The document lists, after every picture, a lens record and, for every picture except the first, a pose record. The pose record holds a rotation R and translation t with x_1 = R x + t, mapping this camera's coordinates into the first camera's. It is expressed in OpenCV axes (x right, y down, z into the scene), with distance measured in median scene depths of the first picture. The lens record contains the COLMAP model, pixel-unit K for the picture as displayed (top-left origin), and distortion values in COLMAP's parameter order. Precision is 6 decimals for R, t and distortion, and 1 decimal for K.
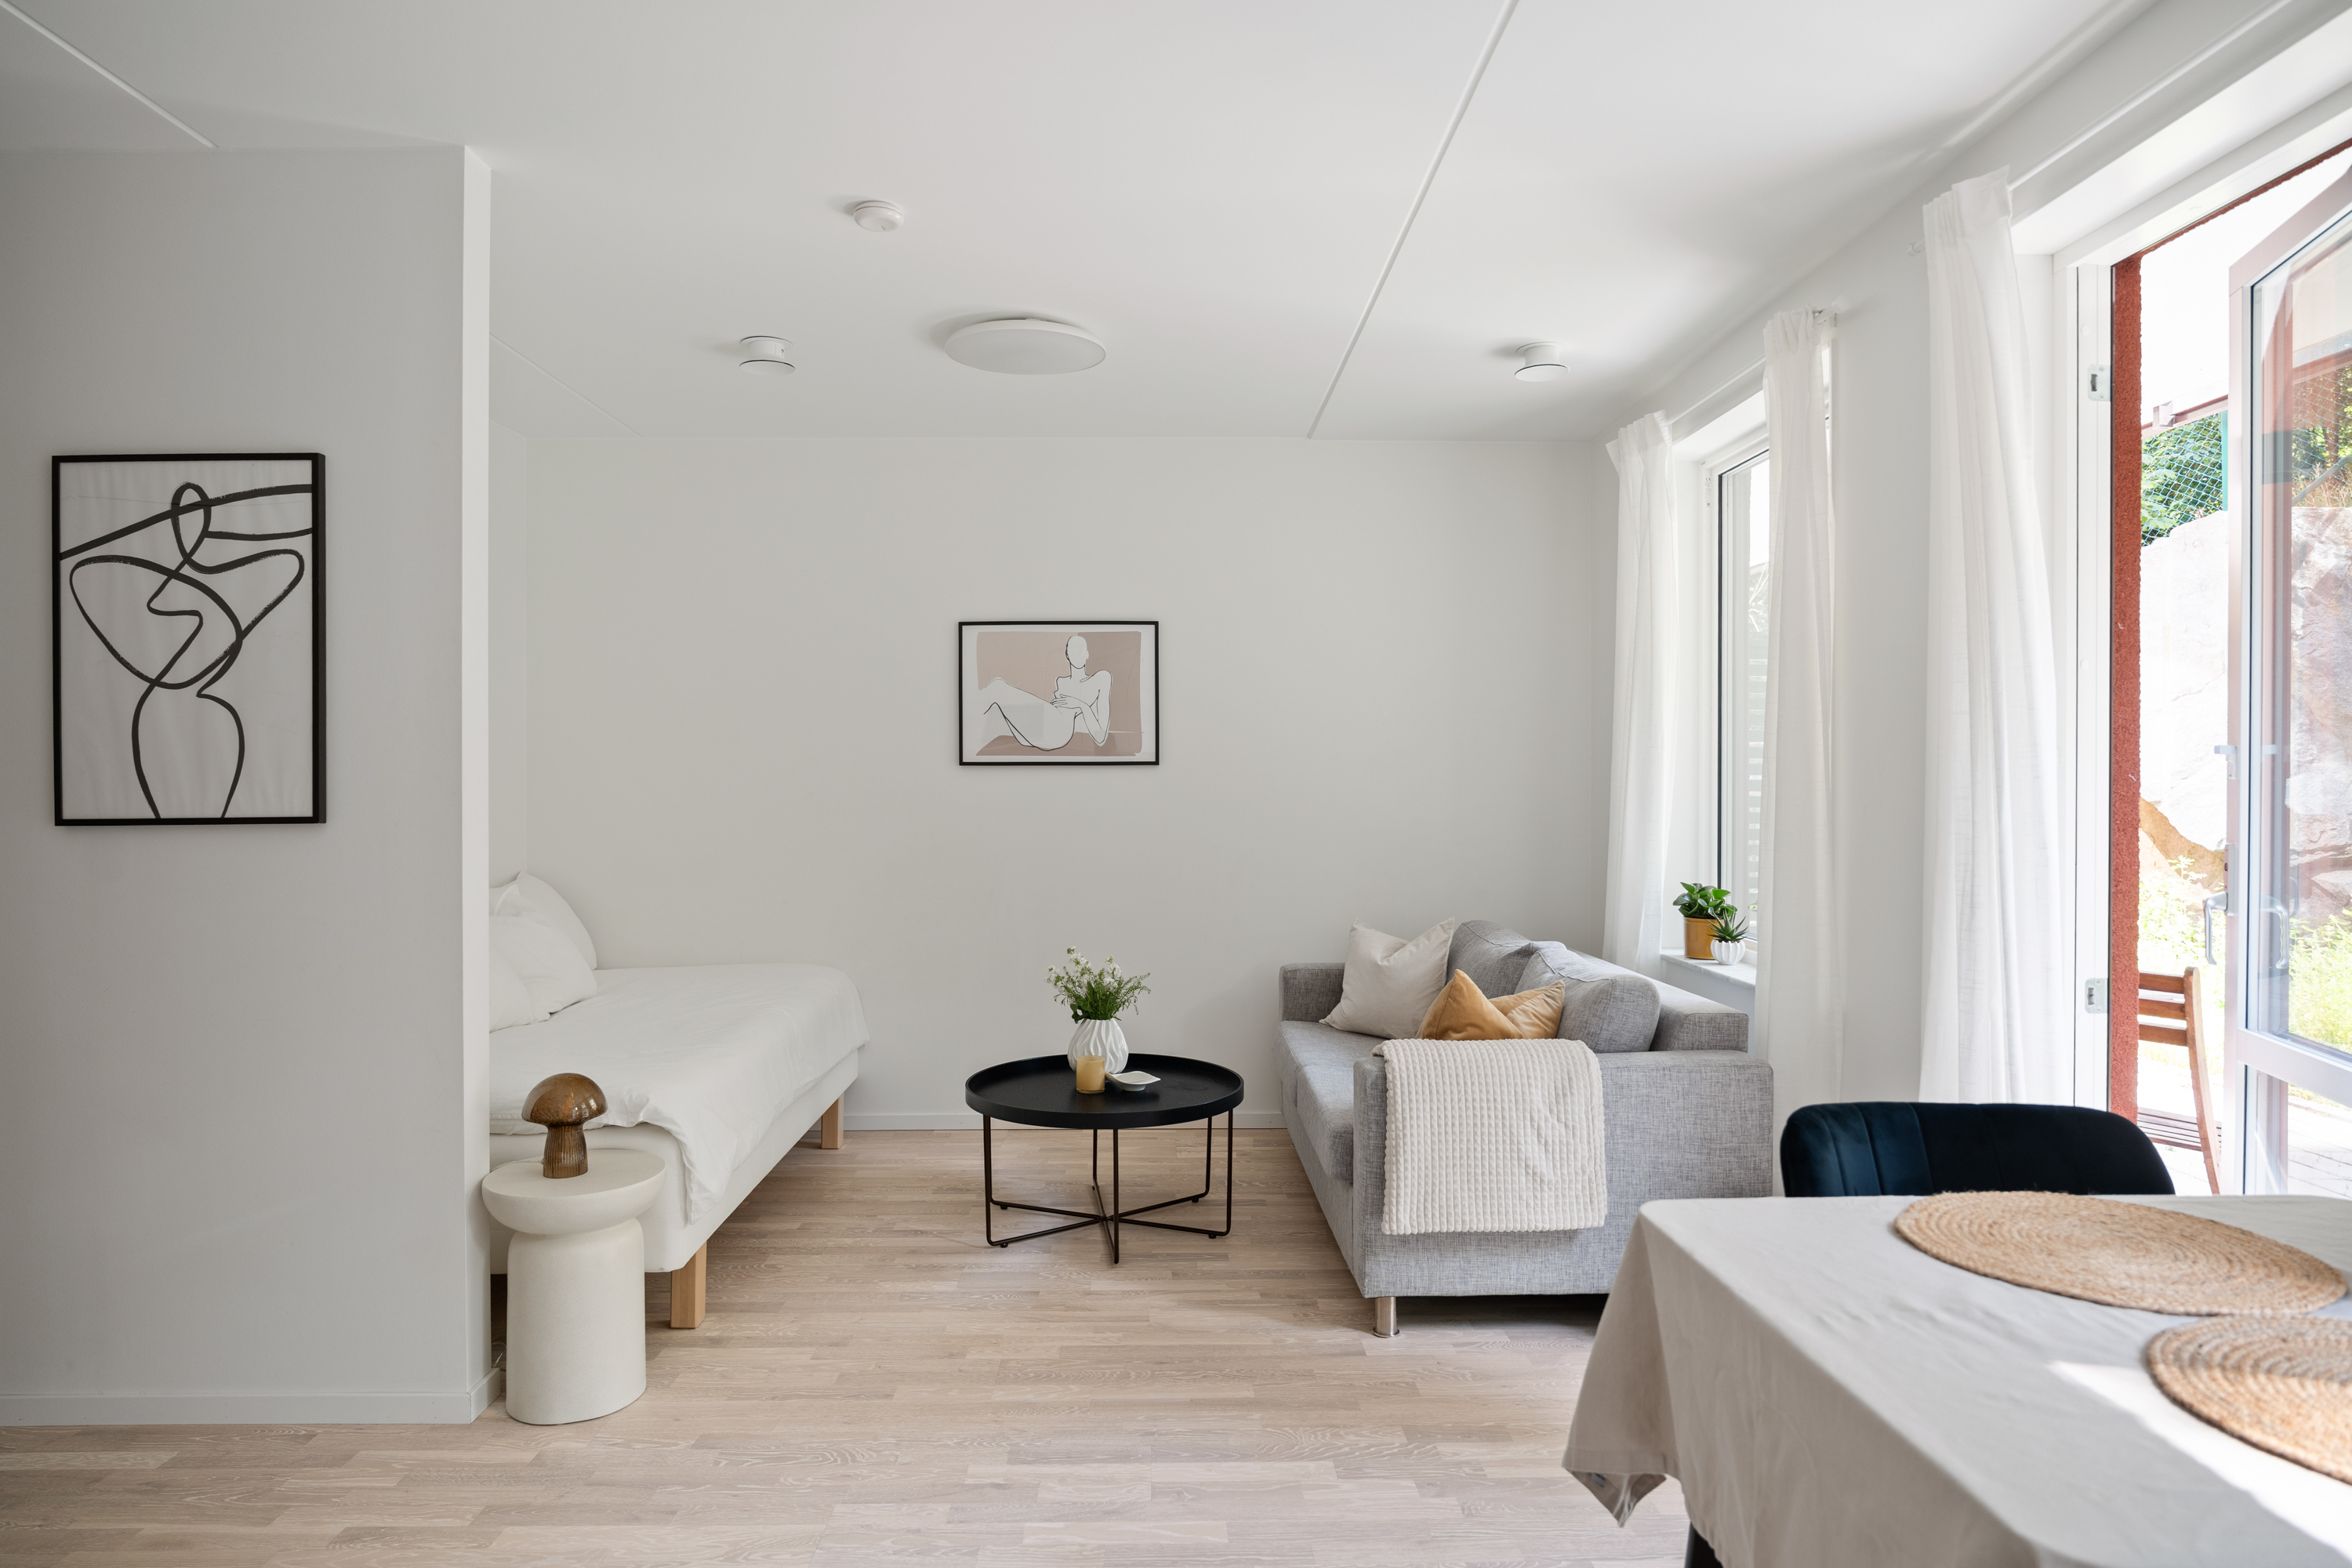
lens RADIAL K [[1387.1, 0, 1176.0], [0, 1387.1, 784.0], [0, 0, 1]] dist [-0.001693, -0.001299]
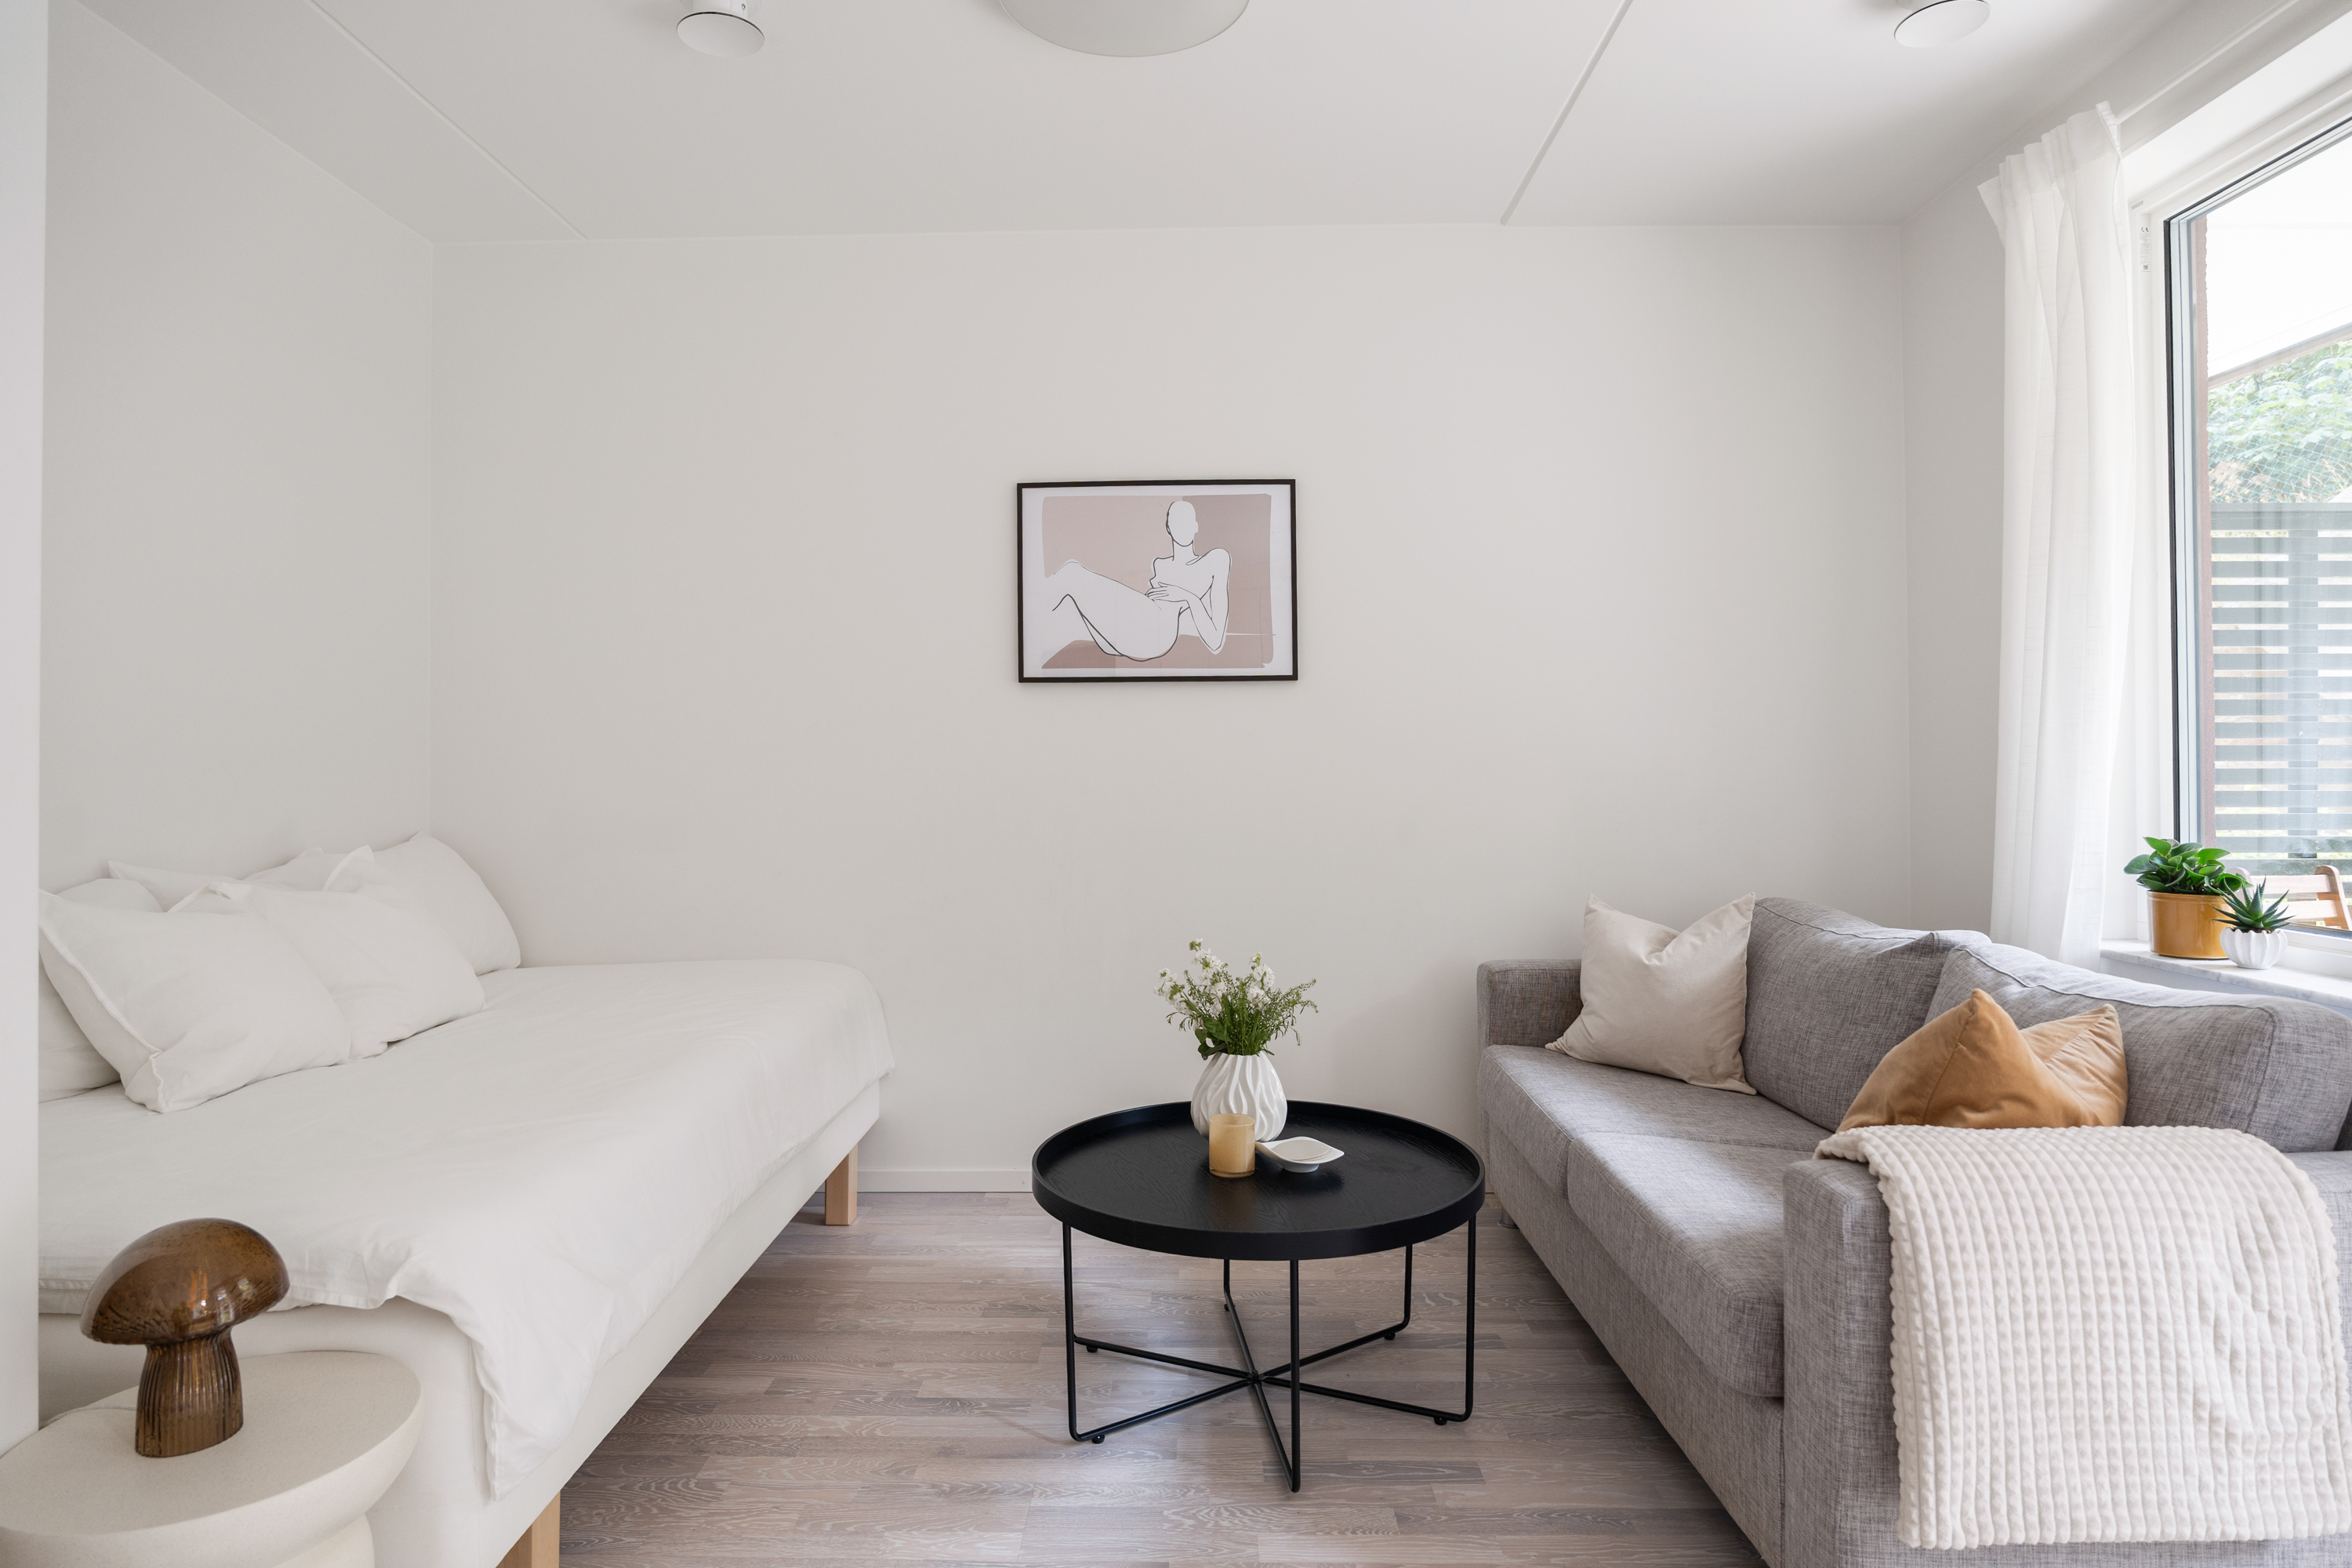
lens RADIAL K [[1310.8, 0, 1165.1], [0, 1310.8, 761.2], [0, 0, 1]] dist [-0.003772, -0.000509]
pose [[0.999141, -0.004893, -0.041156, -0.064257], [0.004531, 0.999950, -0.008872, 0.040821], [0.041197, 0.008678, 0.999113, 0.396256]]
